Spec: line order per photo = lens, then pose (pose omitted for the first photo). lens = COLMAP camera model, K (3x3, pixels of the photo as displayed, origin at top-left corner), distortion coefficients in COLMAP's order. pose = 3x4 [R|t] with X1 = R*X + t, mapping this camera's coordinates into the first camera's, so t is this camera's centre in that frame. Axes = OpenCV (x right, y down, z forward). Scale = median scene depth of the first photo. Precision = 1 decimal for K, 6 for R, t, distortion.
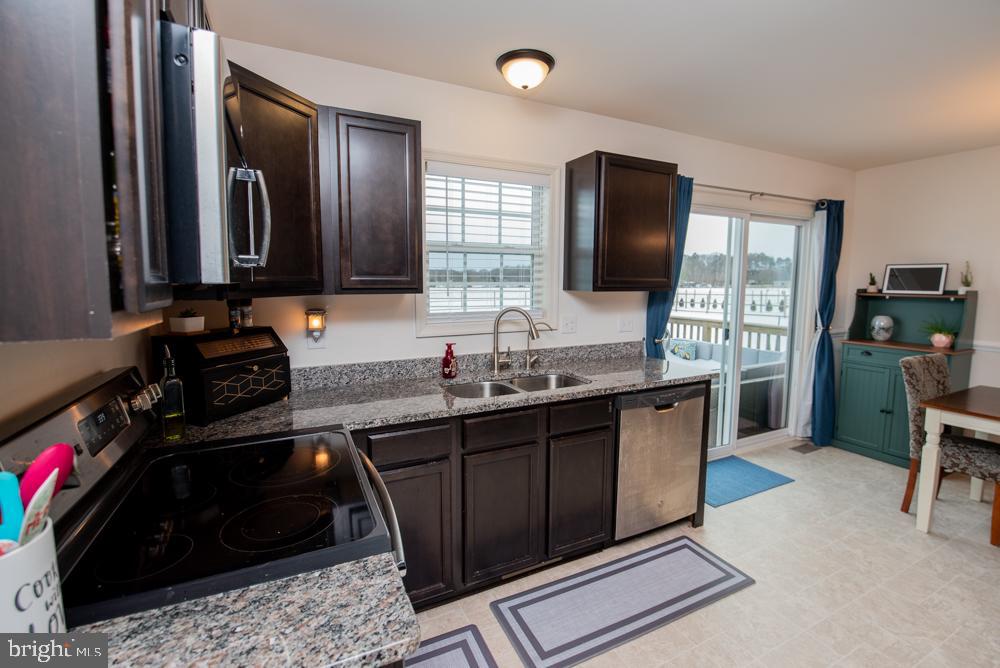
lens RADIAL K [[444.2, 0, 510.8], [0, 444.2, 322.1], [0, 0, 1]] dist [0.001905, -0.012142]
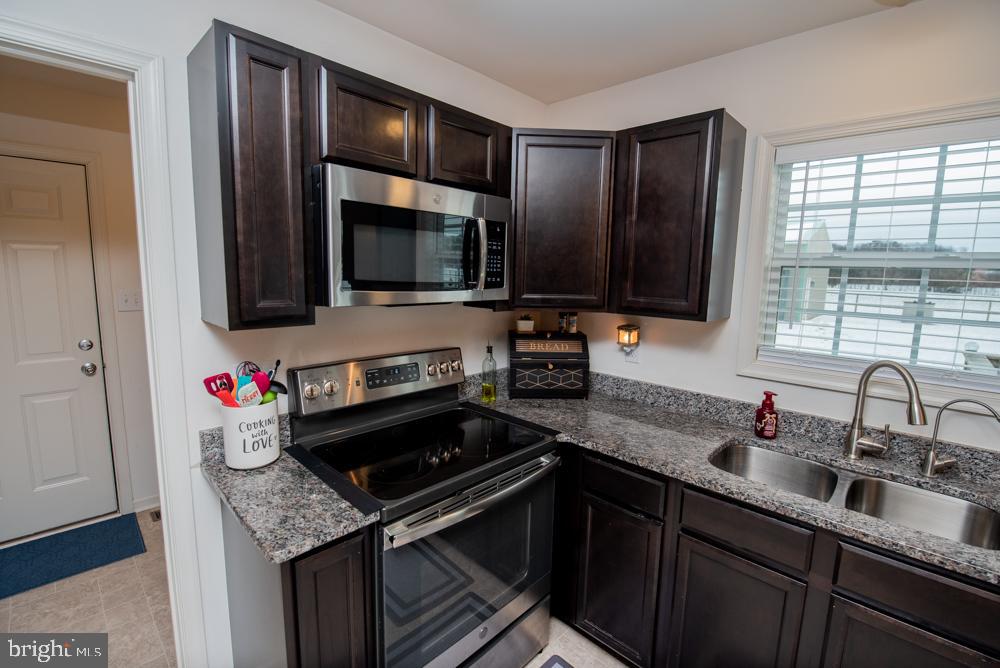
lens RADIAL K [[440.8, 0, 509.9], [0, 440.8, 325.9], [0, 0, 1]] dist [-0.001150, -0.011792]
pose [[0.349424, 0.122597, -0.928910, 0.338018], [-0.113199, 0.989665, 0.088034, -0.068543], [0.930102, 0.074391, 0.359690, 0.289248]]
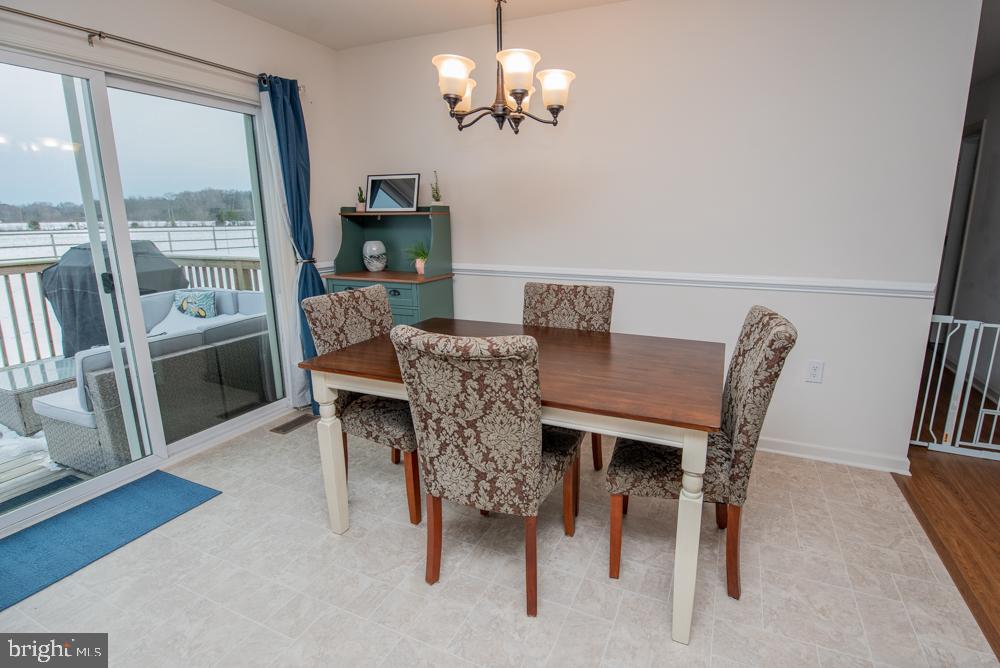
lens RADIAL K [[482.9, 0, 535.5], [0, 482.9, 316.4], [0, 0, 1]] dist [-0.002445, -0.001119]
pose [[0.758661, -0.144840, 0.635181, 0.708025], [0.070702, 0.987519, 0.140737, 0.028446], [-0.647638, -0.061863, 0.759433, 0.187933]]
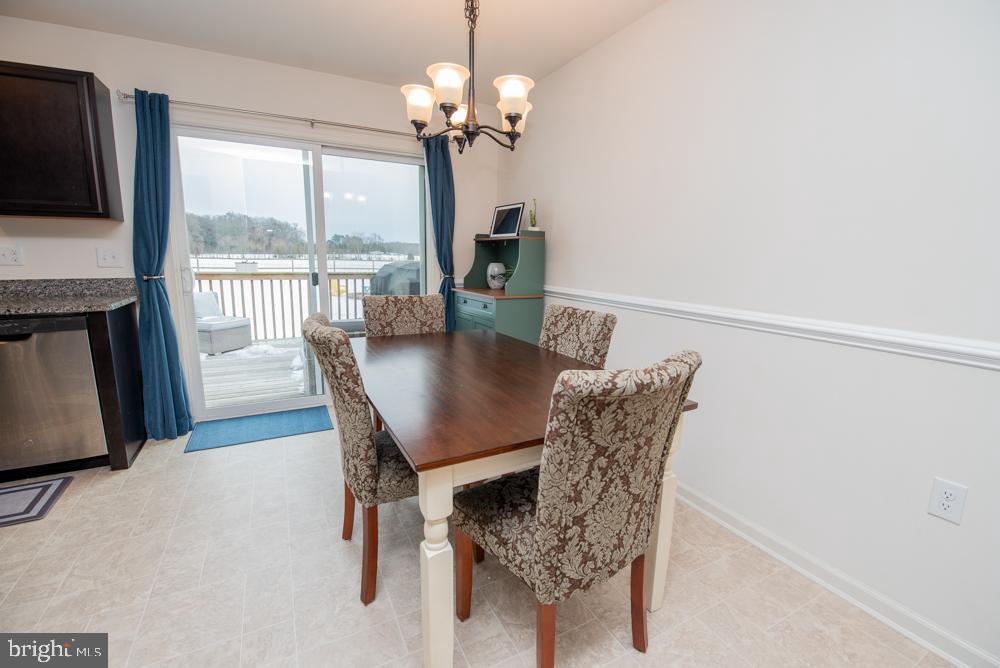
lens RADIAL K [[440.8, 0, 504.0], [0, 440.8, 330.2], [0, 0, 1]] dist [0.000415, -0.010664]
pose [[0.999643, 0.009928, 0.024814, 1.221202], [-0.011764, 0.997117, 0.074960, 0.086233], [-0.023998, -0.075225, 0.996878, 0.074896]]
